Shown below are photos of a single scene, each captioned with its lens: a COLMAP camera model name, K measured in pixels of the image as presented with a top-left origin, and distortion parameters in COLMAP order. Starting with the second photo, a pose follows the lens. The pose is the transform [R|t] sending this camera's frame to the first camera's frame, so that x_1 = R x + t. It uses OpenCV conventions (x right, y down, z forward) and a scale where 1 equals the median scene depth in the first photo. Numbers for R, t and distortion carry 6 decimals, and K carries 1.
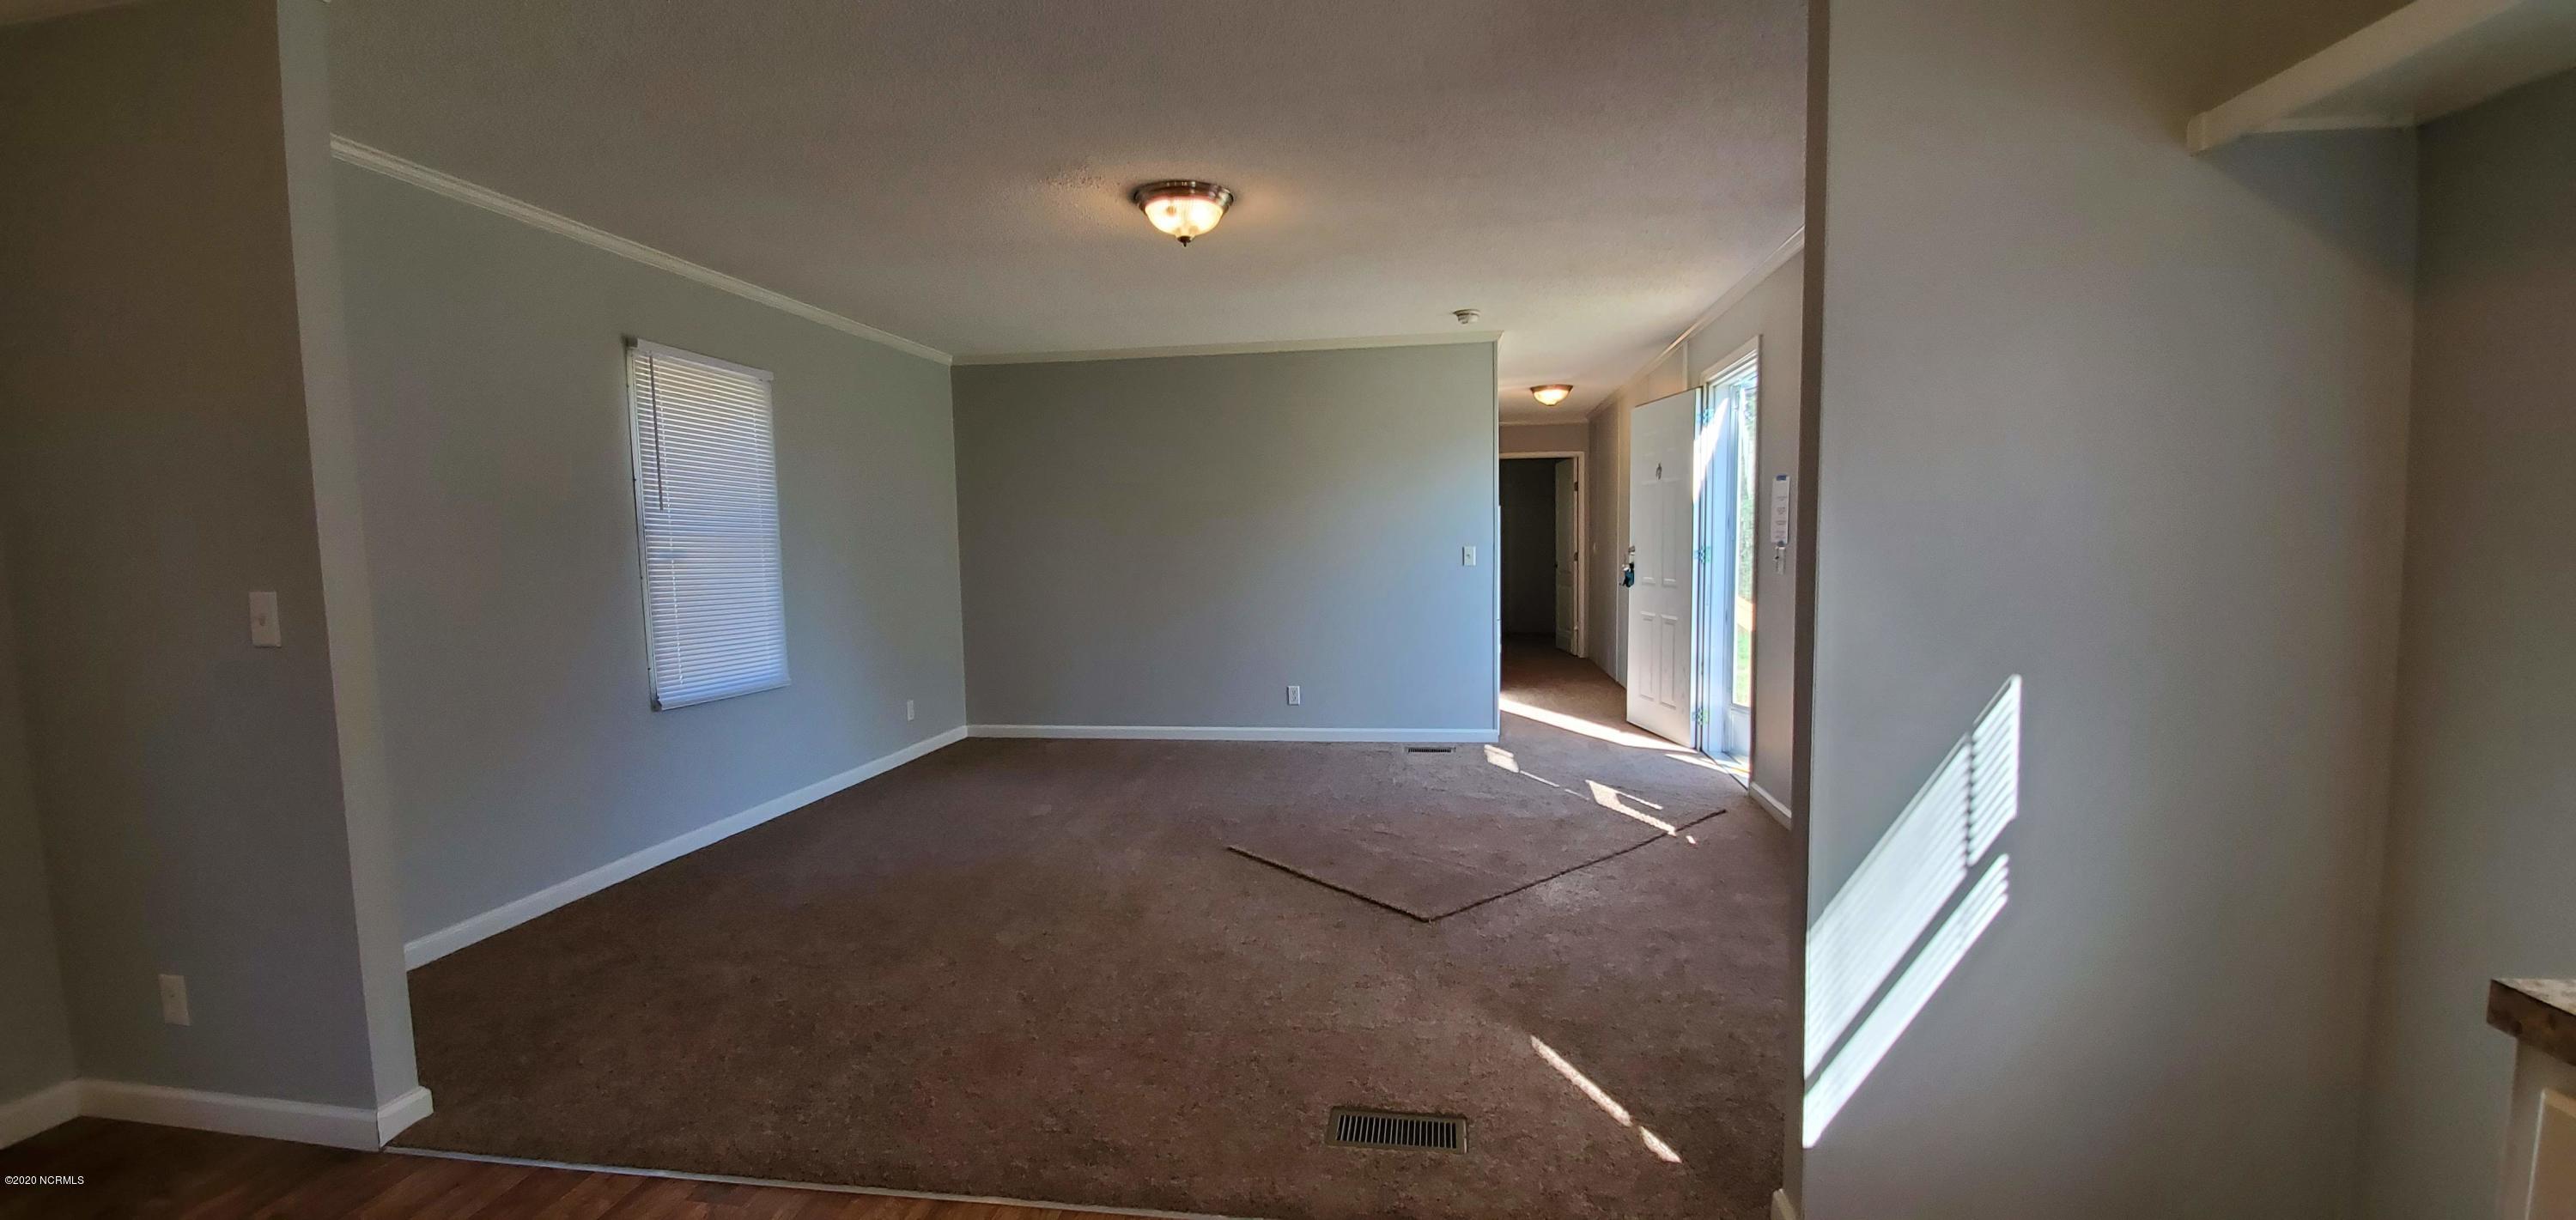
lens RADIAL K [[1017.2, 0, 1293.3], [0, 1017.2, 624.6], [0, 0, 1]] dist [-0.000117, 0.000007]
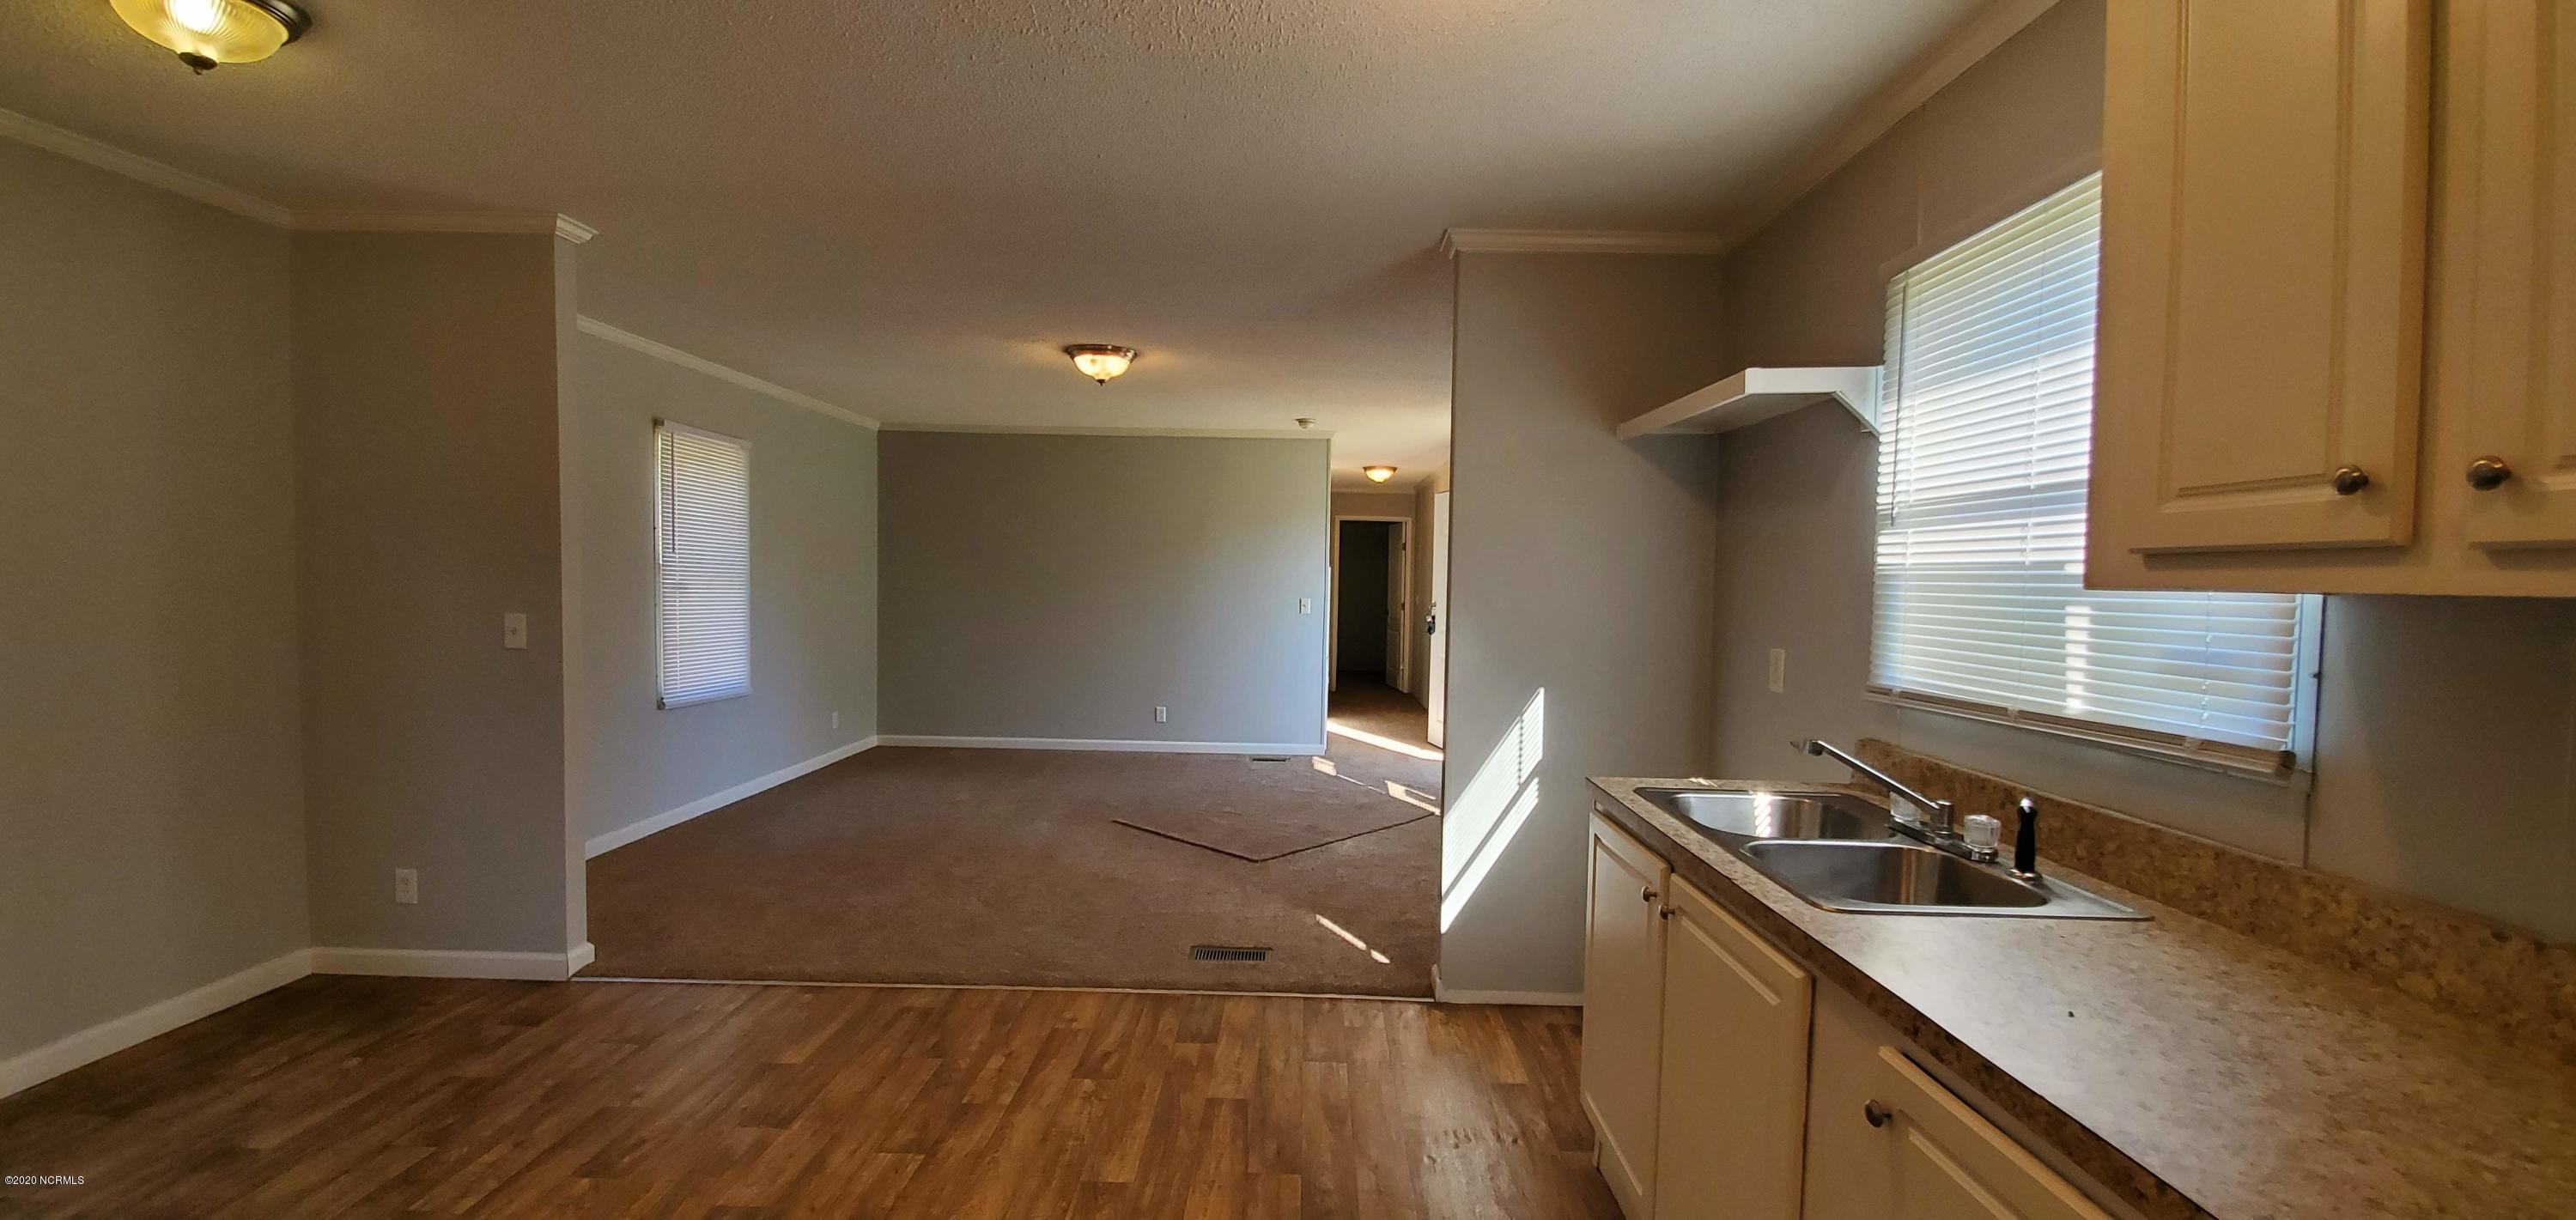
lens RADIAL K [[1017.2, 0, 1293.3], [0, 1017.2, 624.6], [0, 0, 1]] dist [-0.000117, 0.000007]
pose [[0.989631, 0.032279, 0.139958, -0.029889], [-0.027179, 0.998900, -0.038206, 0.007113], [-0.141038, 0.034006, 0.989420, -0.430345]]
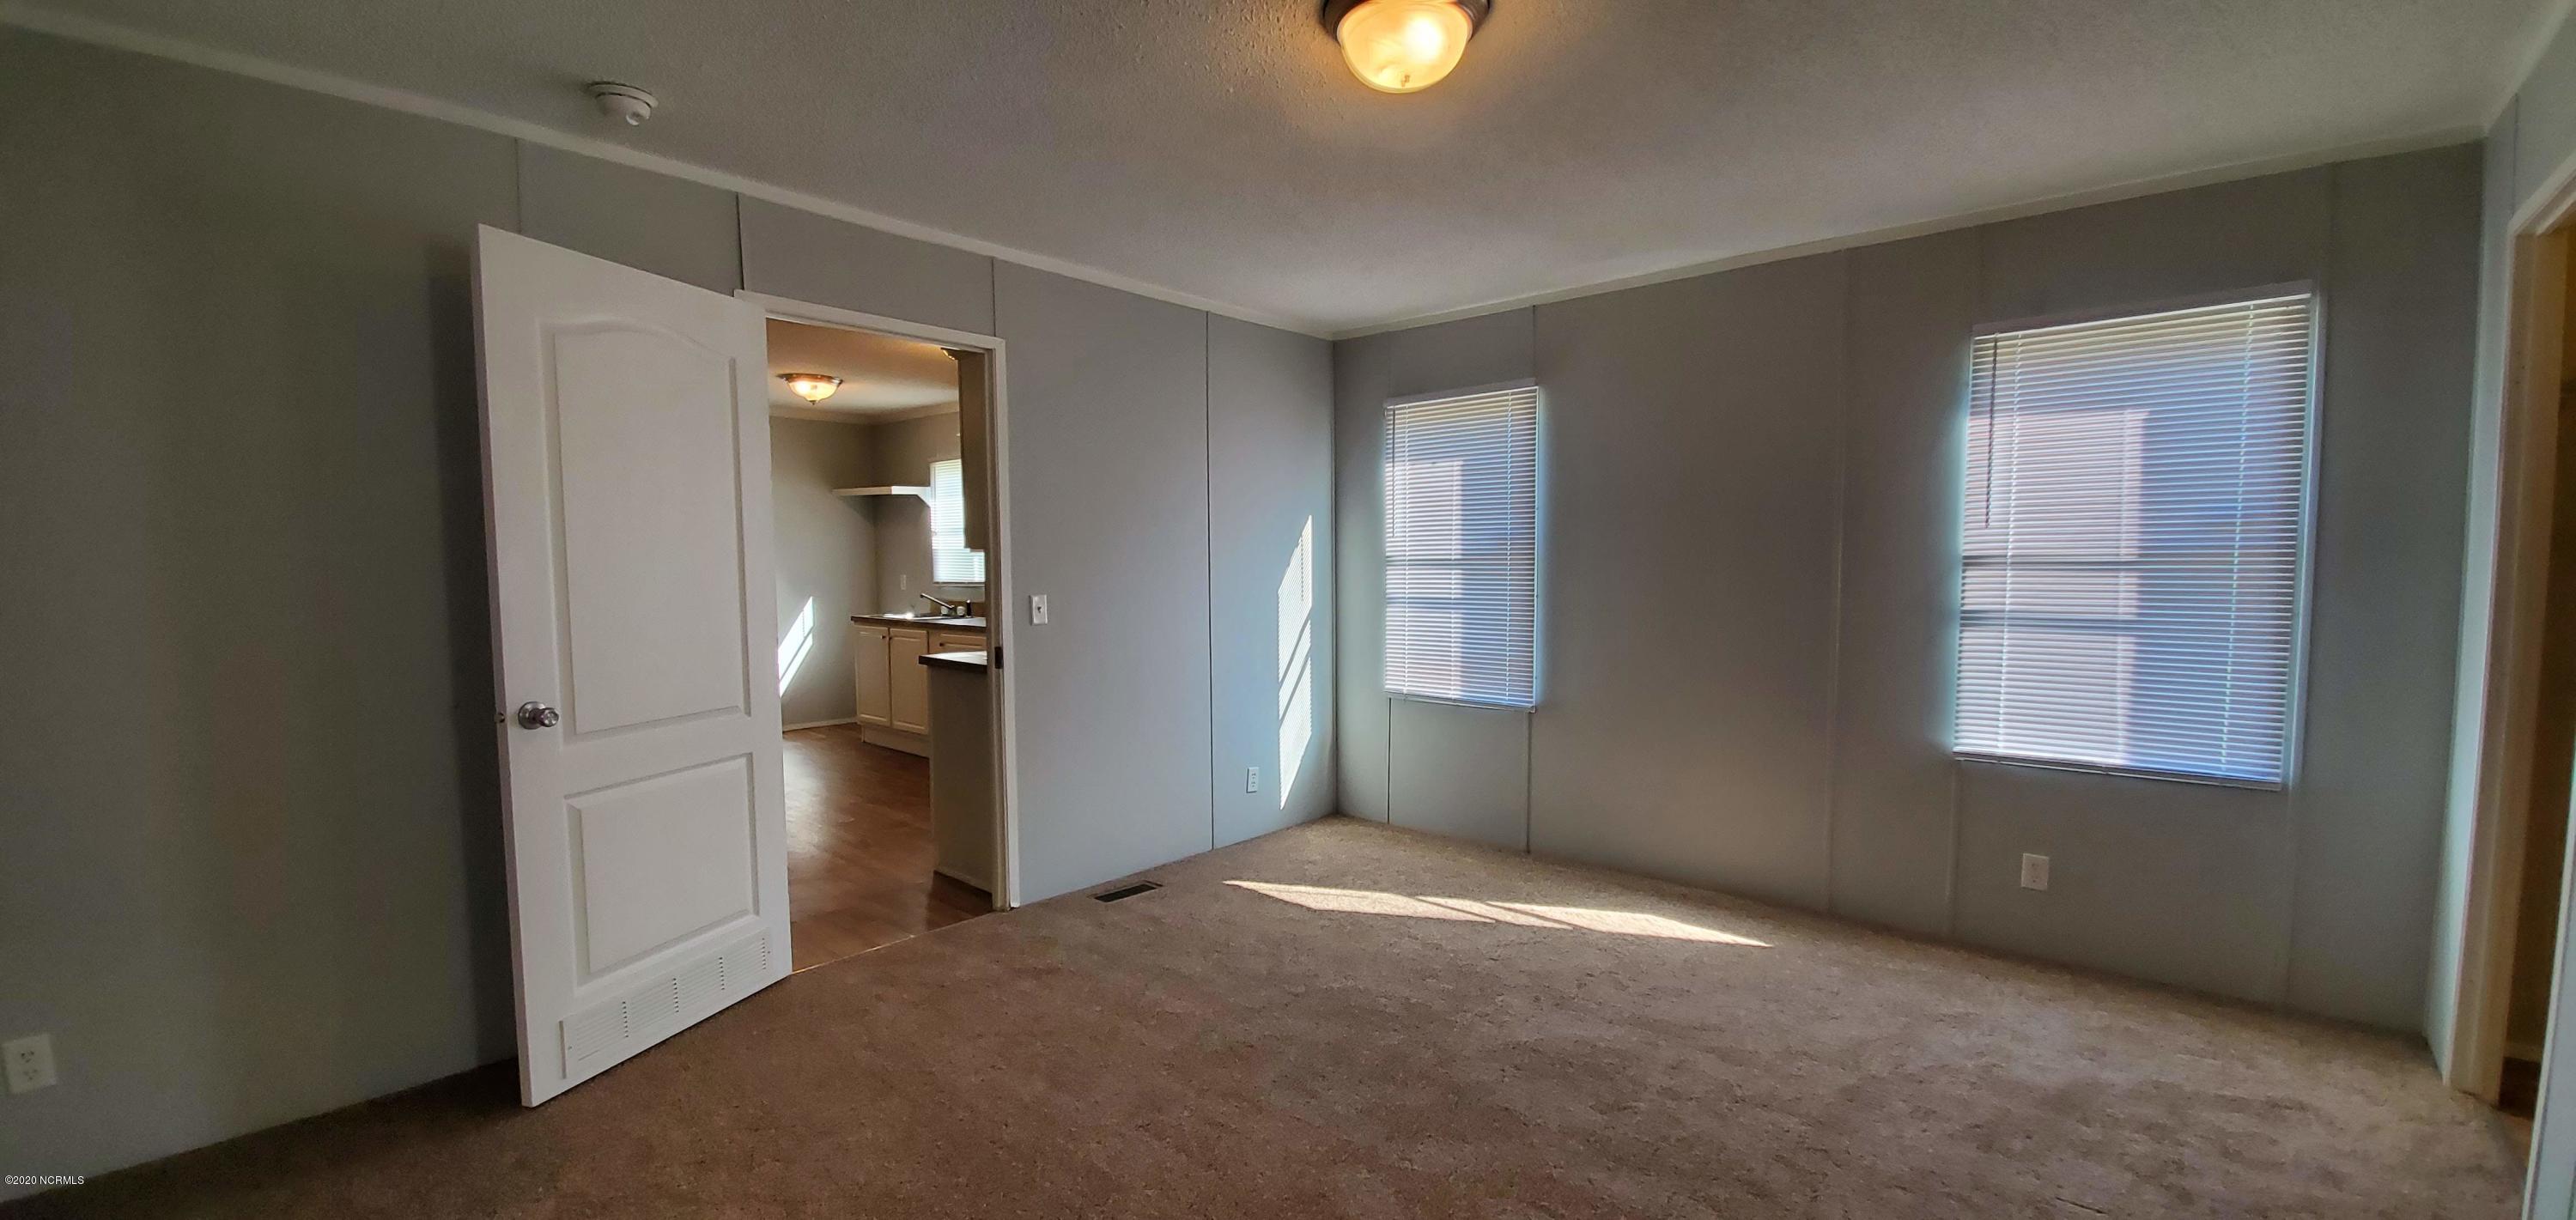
lens RADIAL K [[1017.2, 0, 1293.3], [0, 1017.2, 624.6], [0, 0, 1]] dist [-0.000117, 0.000007]
pose [[0.556103, -0.045614, 0.829860, -0.945682], [0.065437, 0.997796, 0.010994, 0.131320], [-0.828533, 0.048190, 0.557863, -1.670940]]
